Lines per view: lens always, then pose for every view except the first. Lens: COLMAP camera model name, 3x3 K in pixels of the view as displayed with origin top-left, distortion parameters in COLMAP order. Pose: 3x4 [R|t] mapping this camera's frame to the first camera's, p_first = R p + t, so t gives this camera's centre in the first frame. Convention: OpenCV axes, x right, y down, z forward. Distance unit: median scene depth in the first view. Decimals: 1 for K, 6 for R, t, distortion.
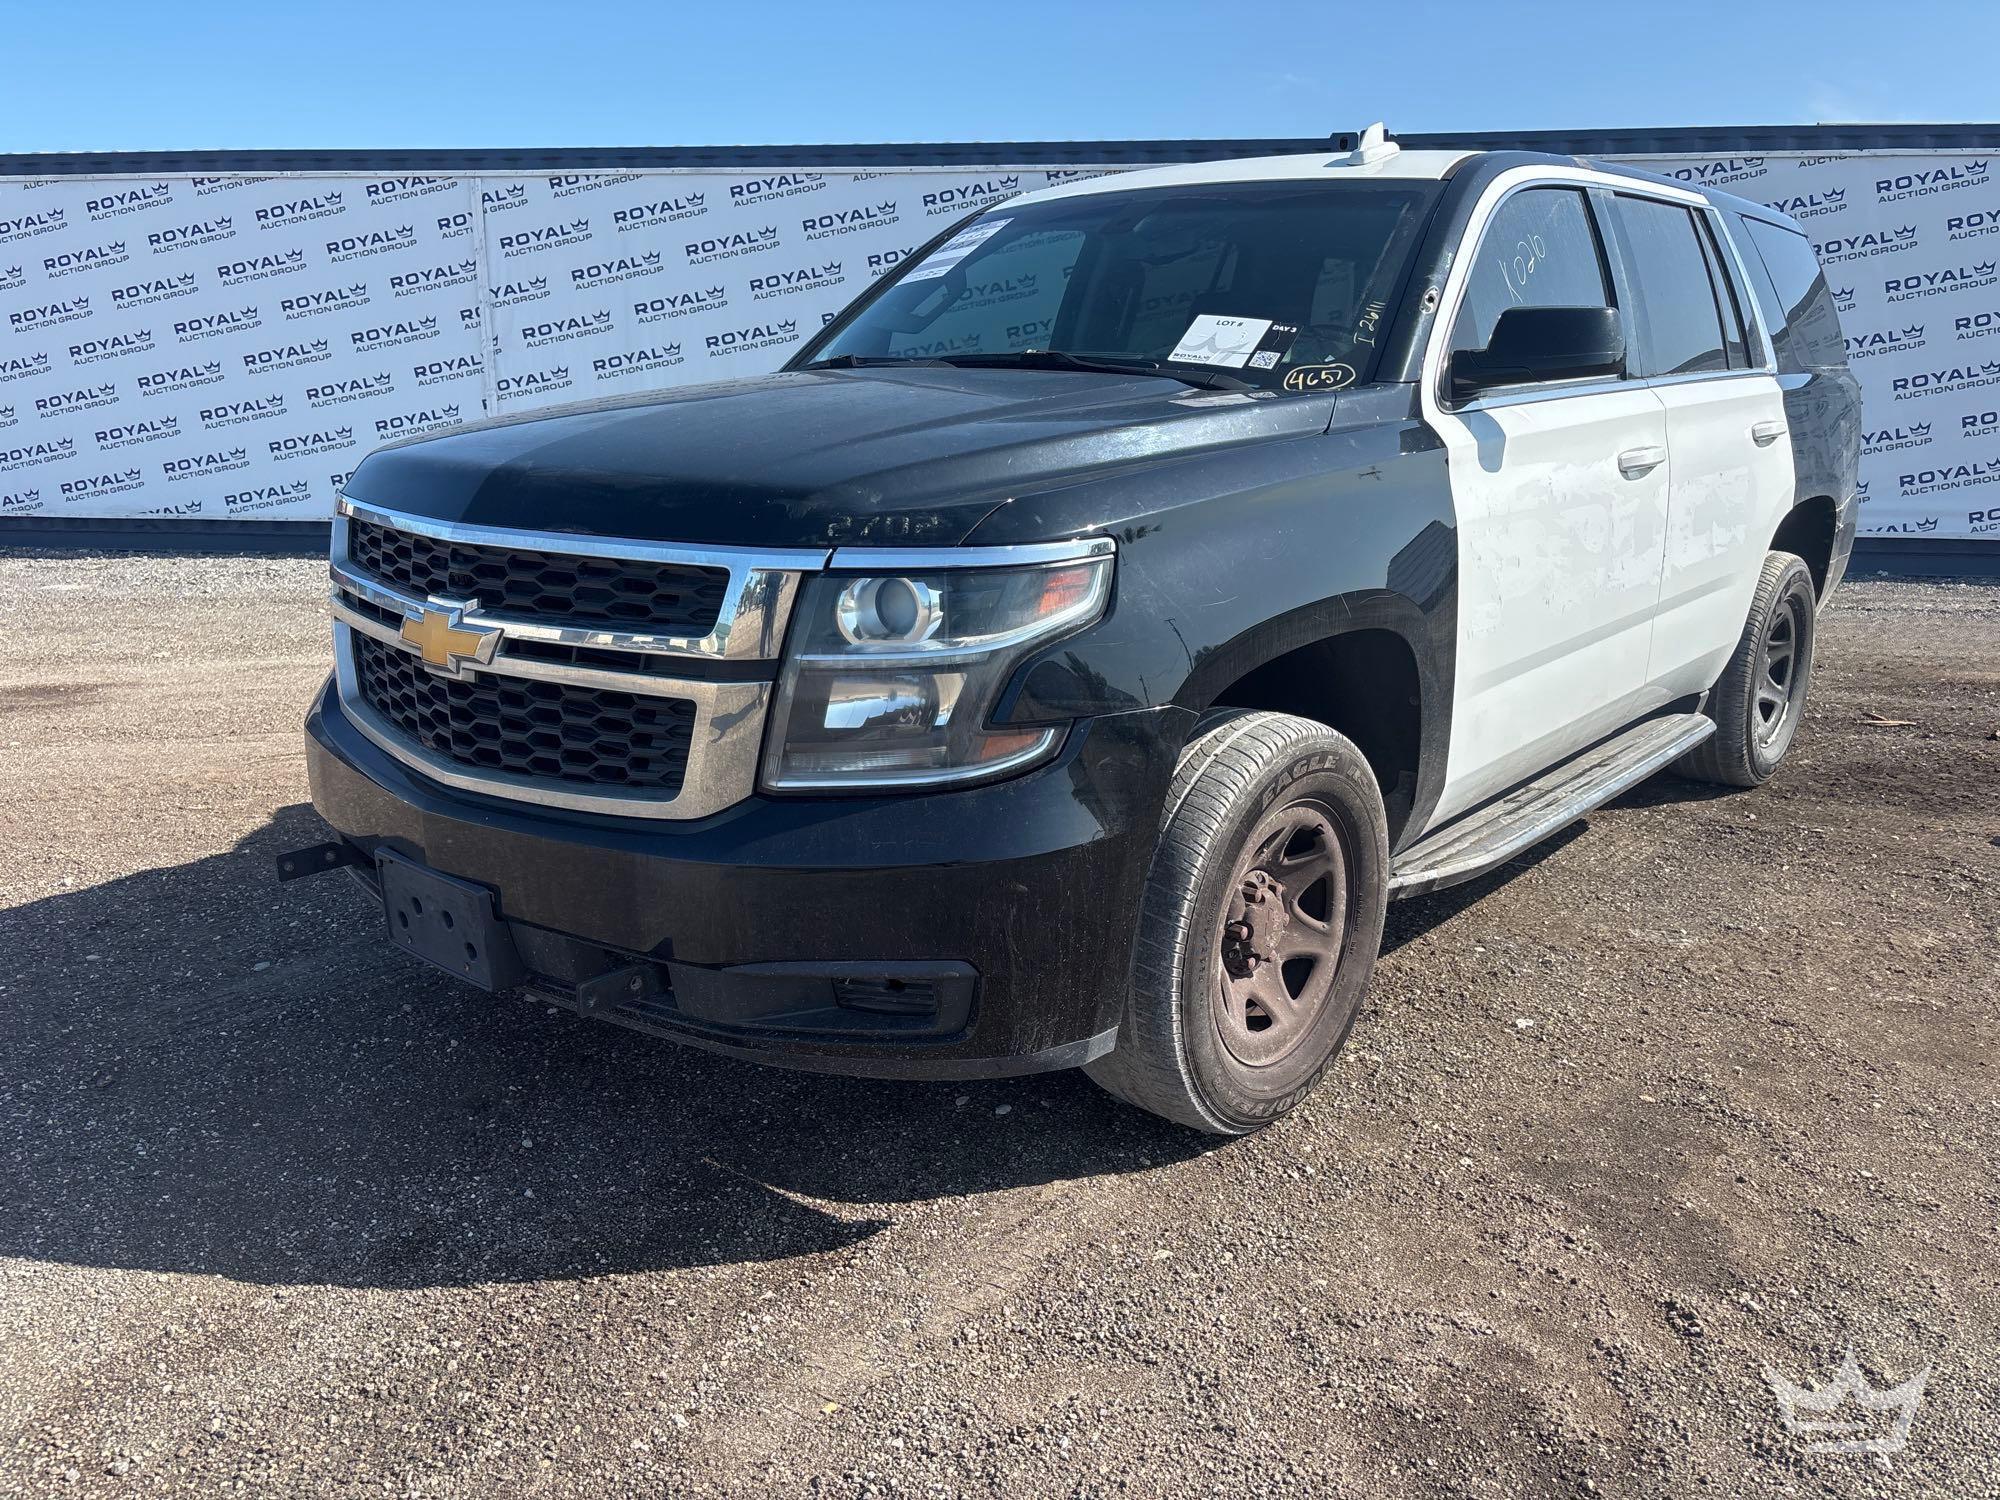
lens RADIAL K [[1659.9, 0, 1013.8], [0, 1659.9, 738.2], [0, 0, 1]] dist [-0.034753, 0.043830]
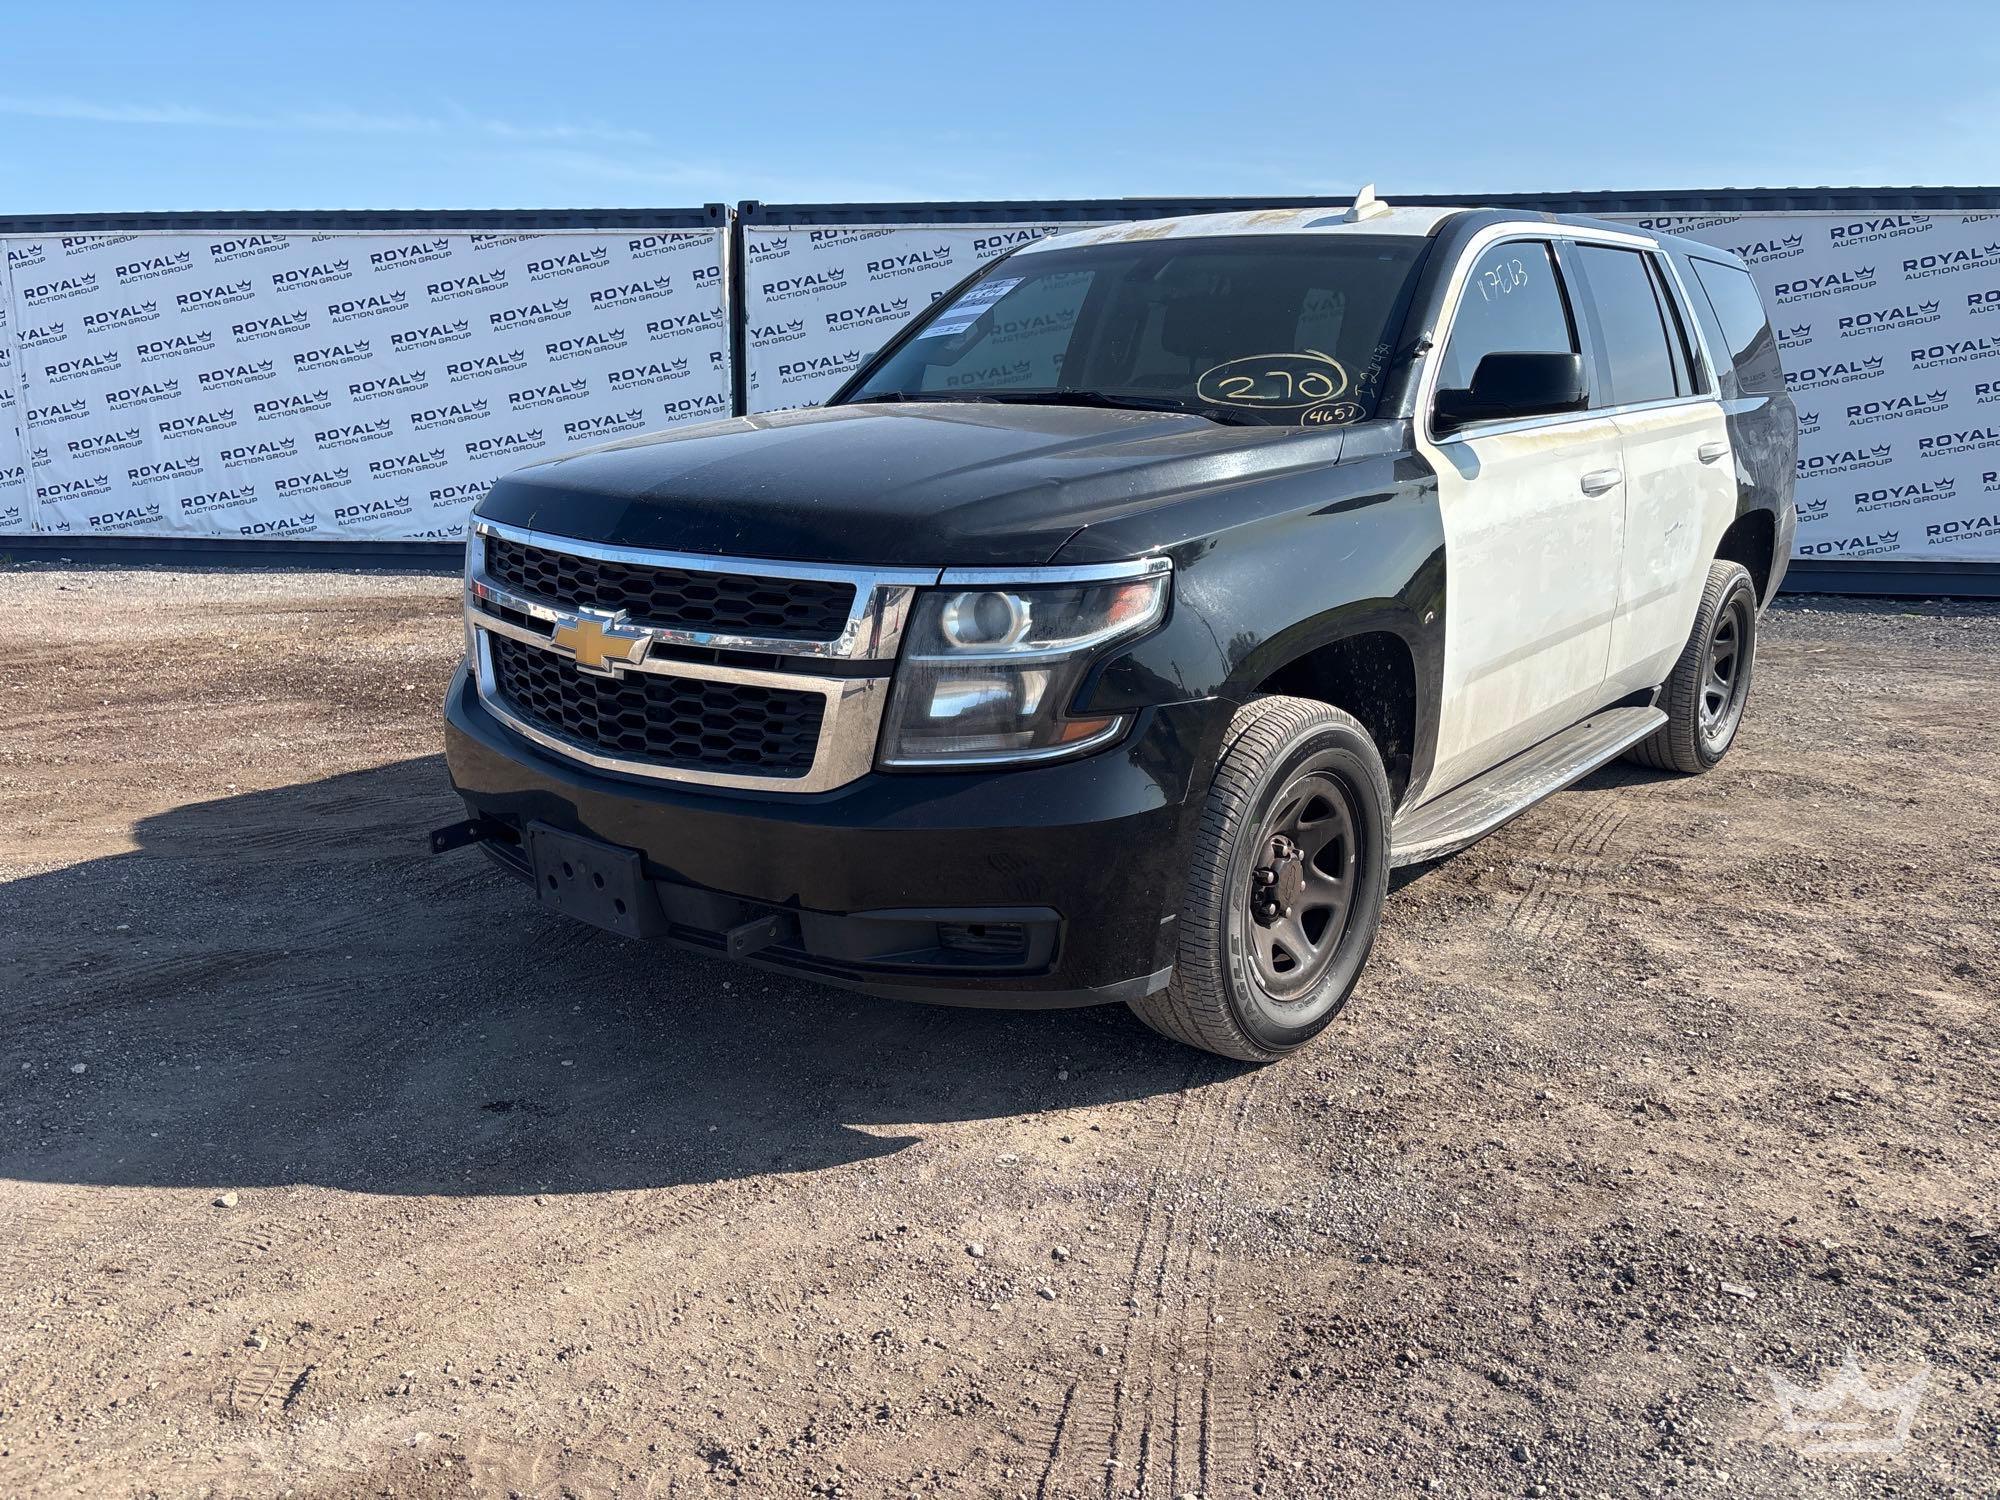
lens RADIAL K [[1659.9, 0, 999.4], [0, 1659.9, 754.4], [0, 0, 1]] dist [-0.034753, 0.043830]
pose [[0.999858, -0.004037, 0.016367, -0.077512], [0.003893, 0.999954, 0.008818, 0.010386], [-0.016402, -0.008753, 0.999827, -0.191573]]
